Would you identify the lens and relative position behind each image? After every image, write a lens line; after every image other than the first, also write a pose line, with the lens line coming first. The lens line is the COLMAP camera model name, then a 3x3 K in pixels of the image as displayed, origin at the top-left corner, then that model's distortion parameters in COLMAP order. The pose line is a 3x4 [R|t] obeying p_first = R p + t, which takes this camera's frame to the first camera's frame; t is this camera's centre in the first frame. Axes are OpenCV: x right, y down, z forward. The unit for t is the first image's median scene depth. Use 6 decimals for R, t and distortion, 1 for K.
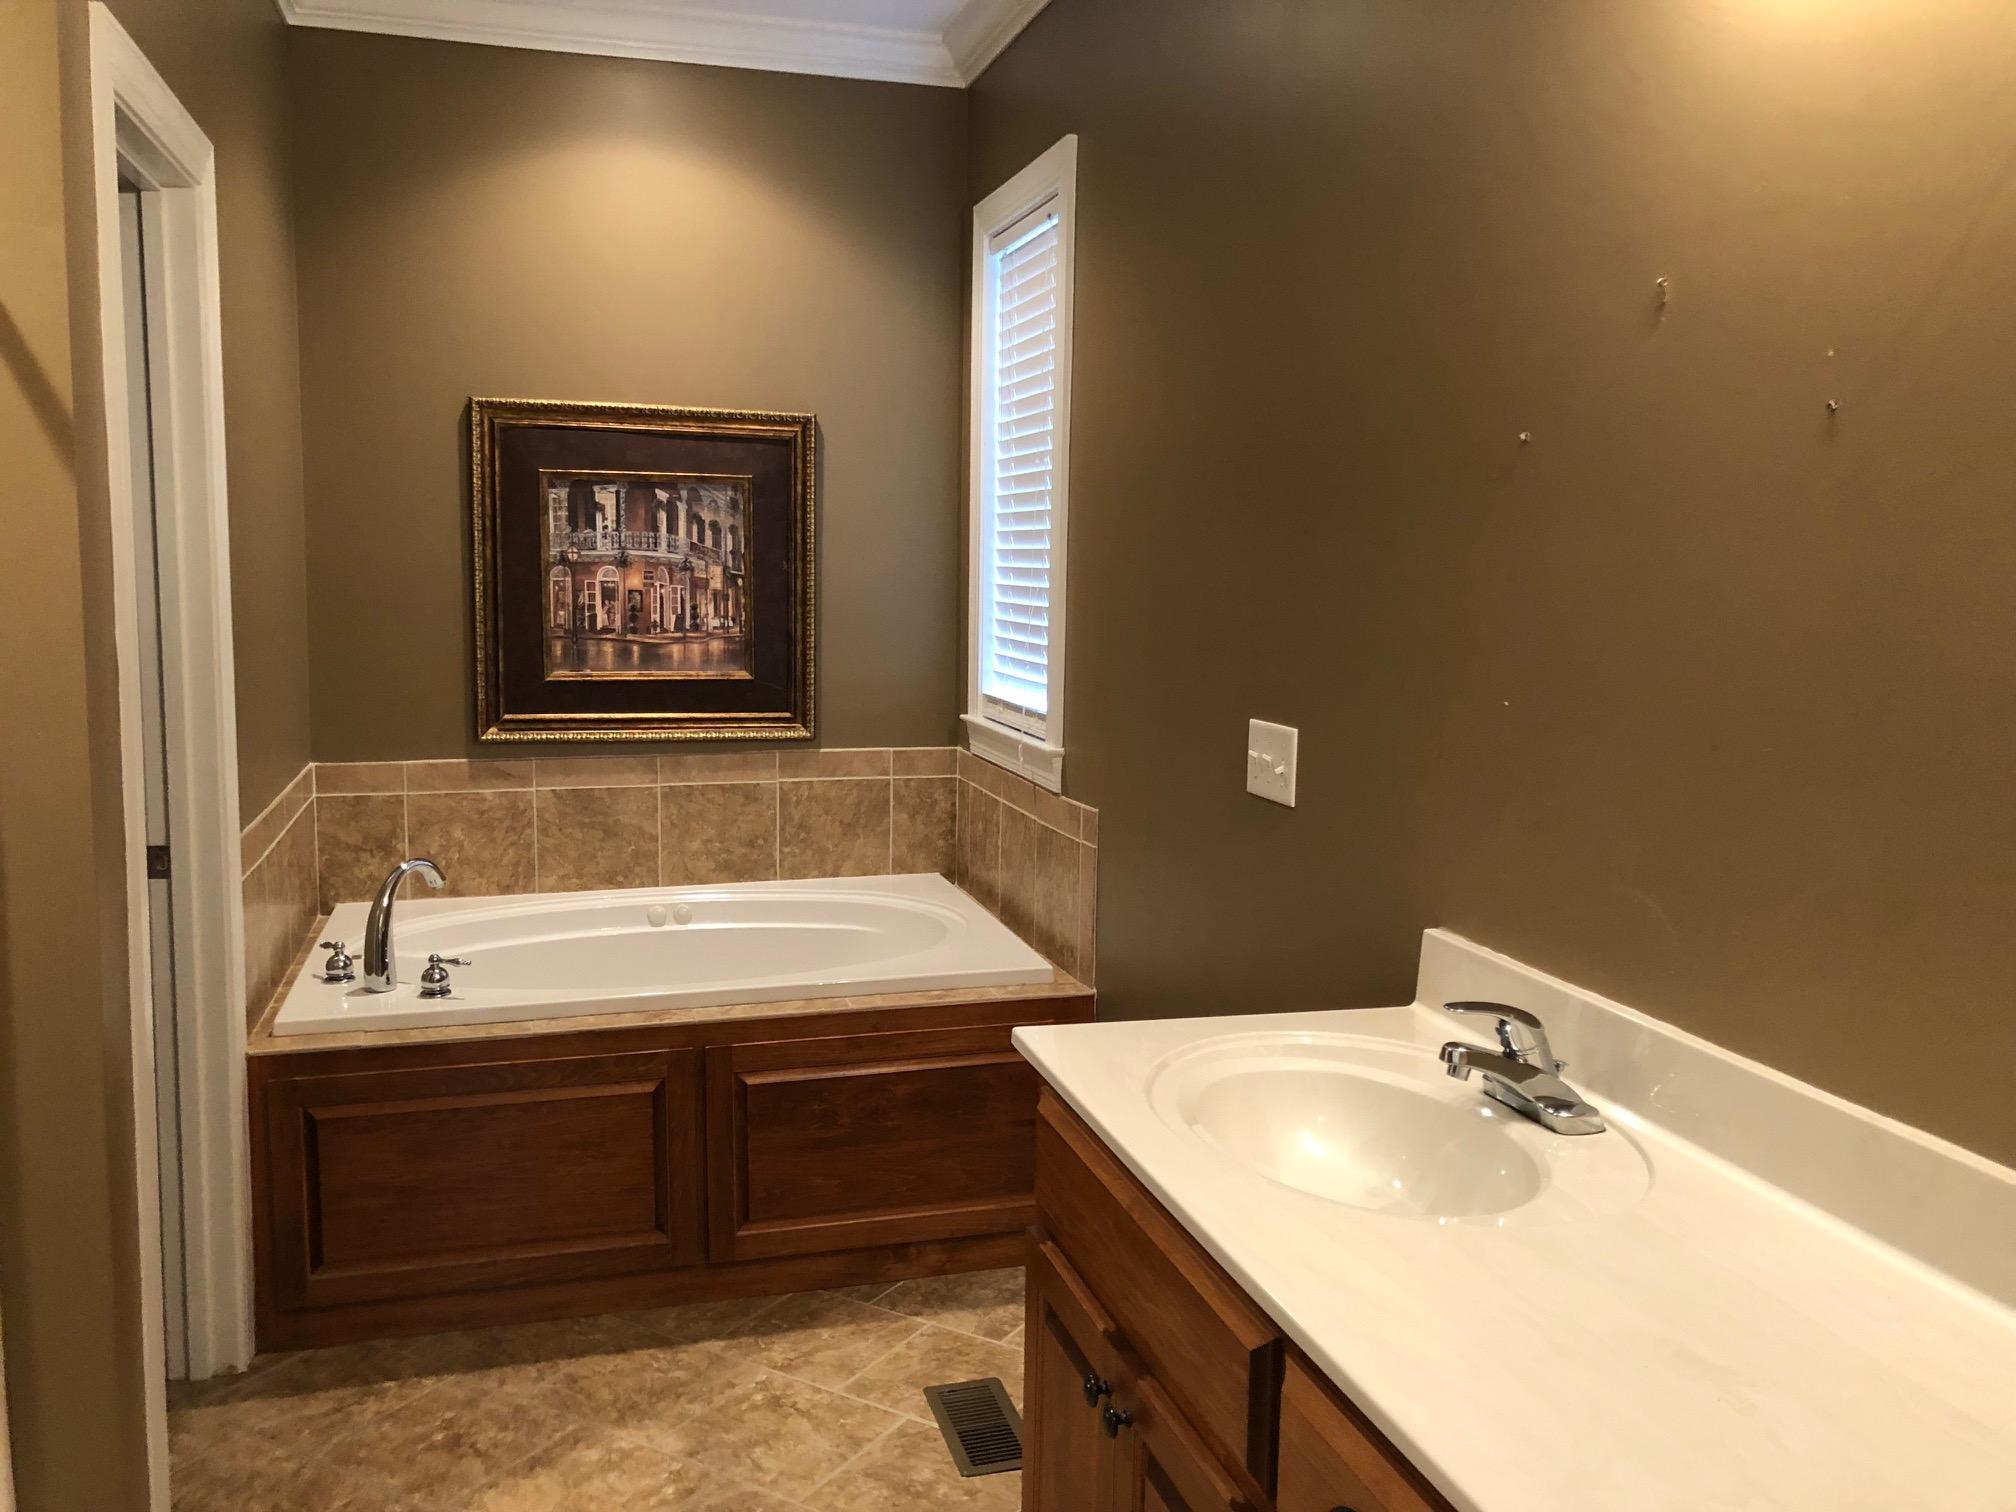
lens RADIAL K [[1662.2, 0, 1012.3], [0, 1662.2, 749.0], [0, 0, 1]] dist [0.144649, -0.431975]
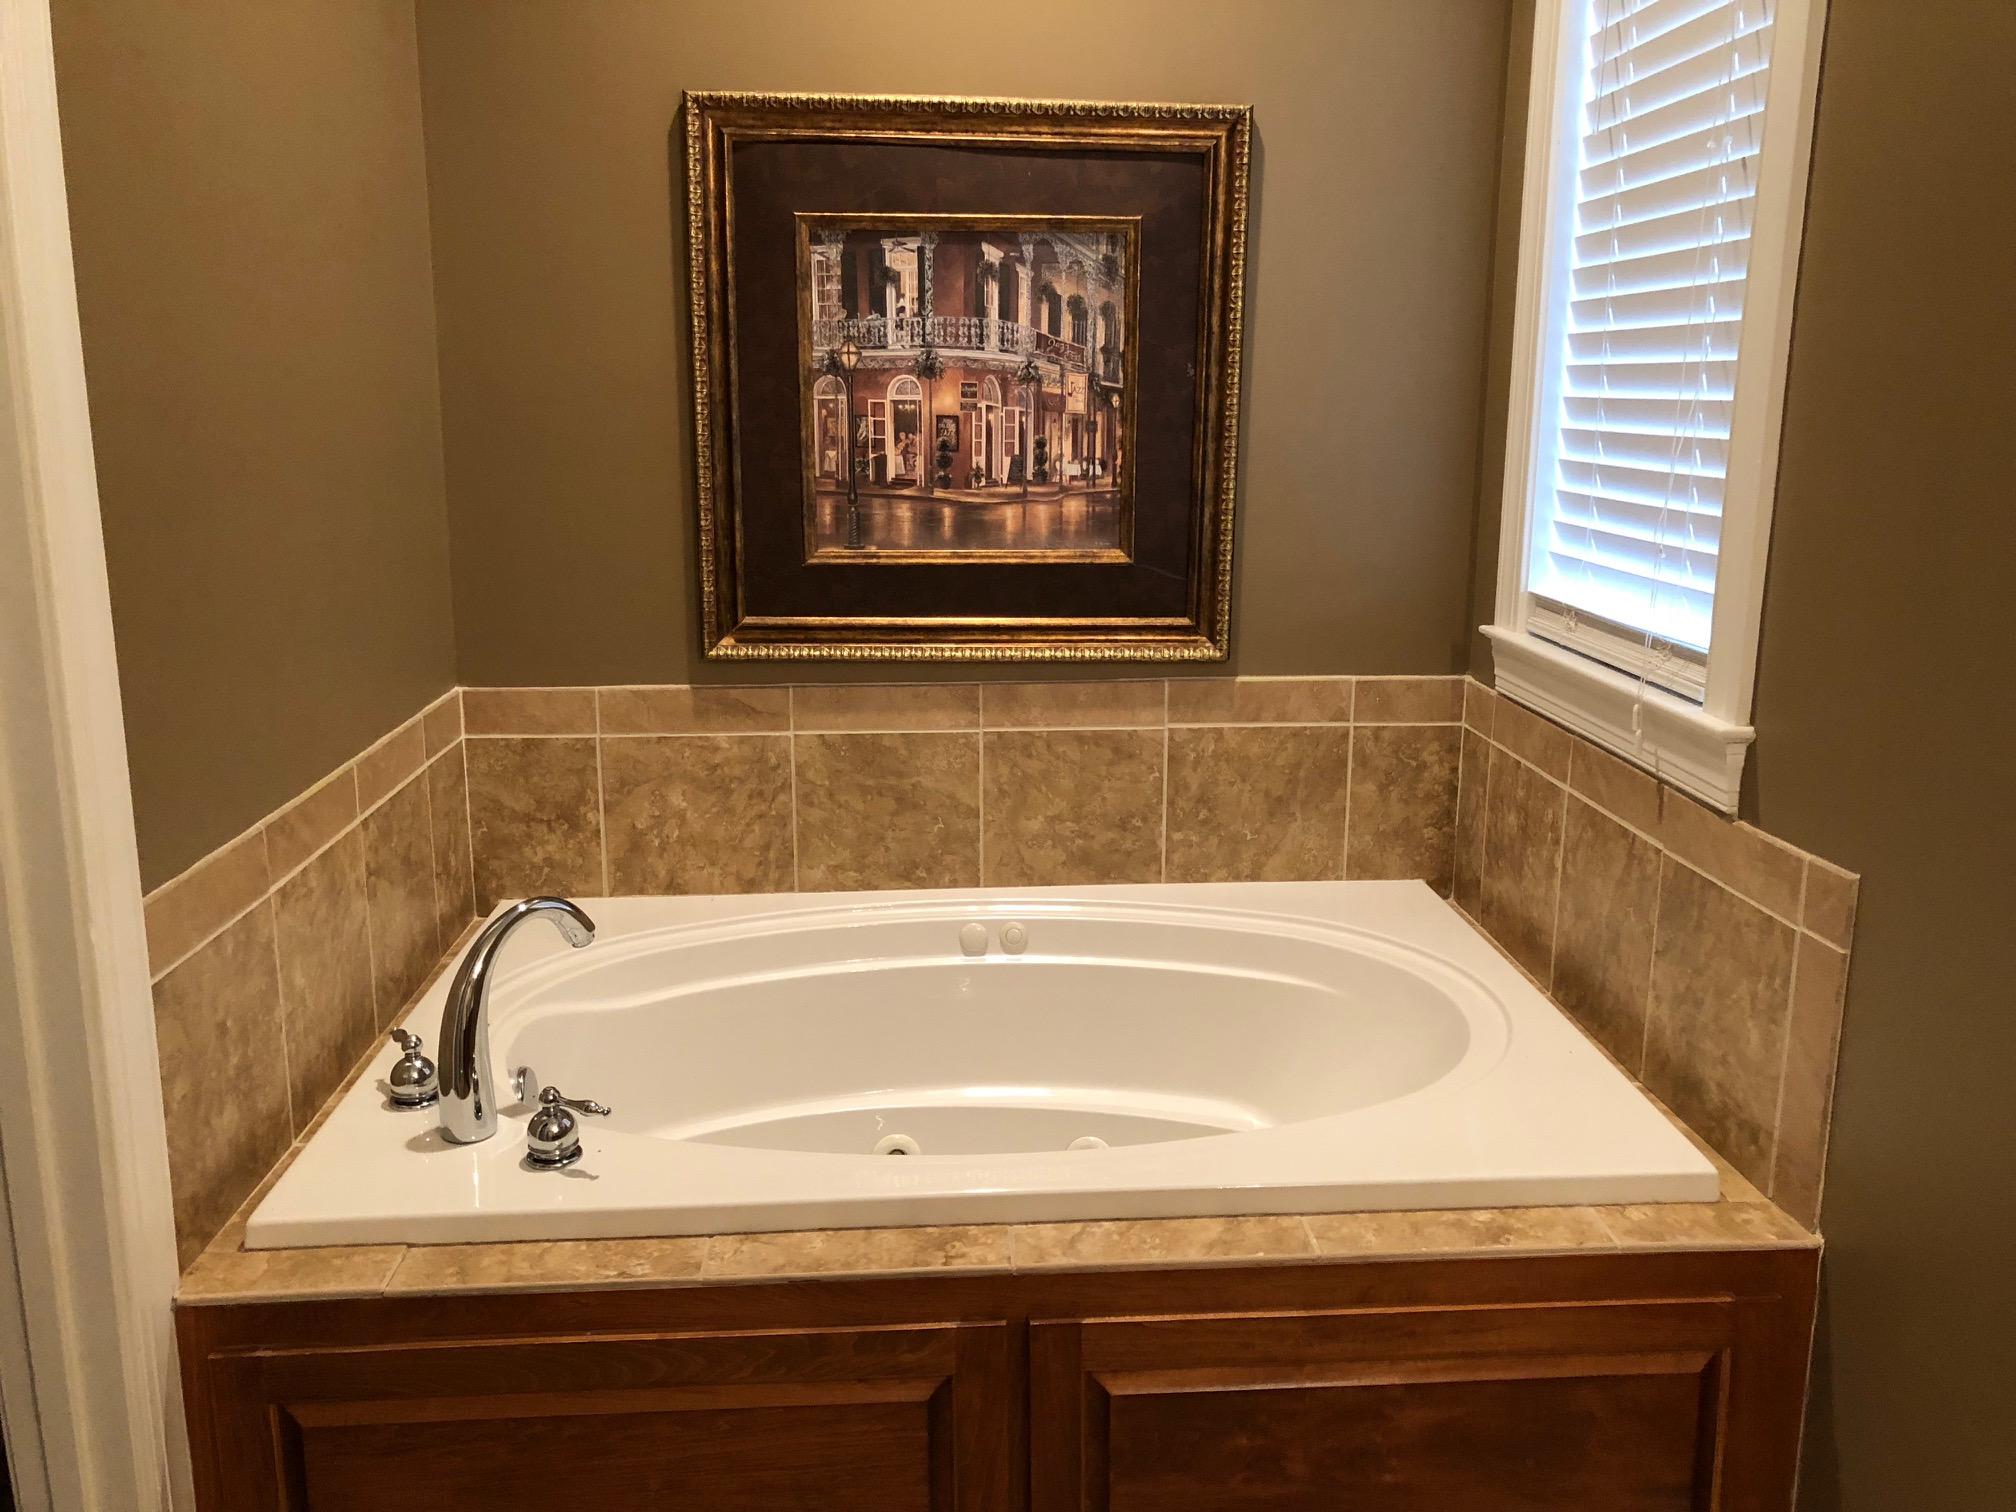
lens RADIAL K [[1662.2, 0, 1012.3], [0, 1662.2, 749.0], [0, 0, 1]] dist [0.144649, -0.431975]
pose [[0.975838, 0.038131, -0.215143, -0.065850], [-0.017357, 0.995071, 0.097632, -0.033651], [0.217805, -0.091539, 0.971690, 0.400331]]
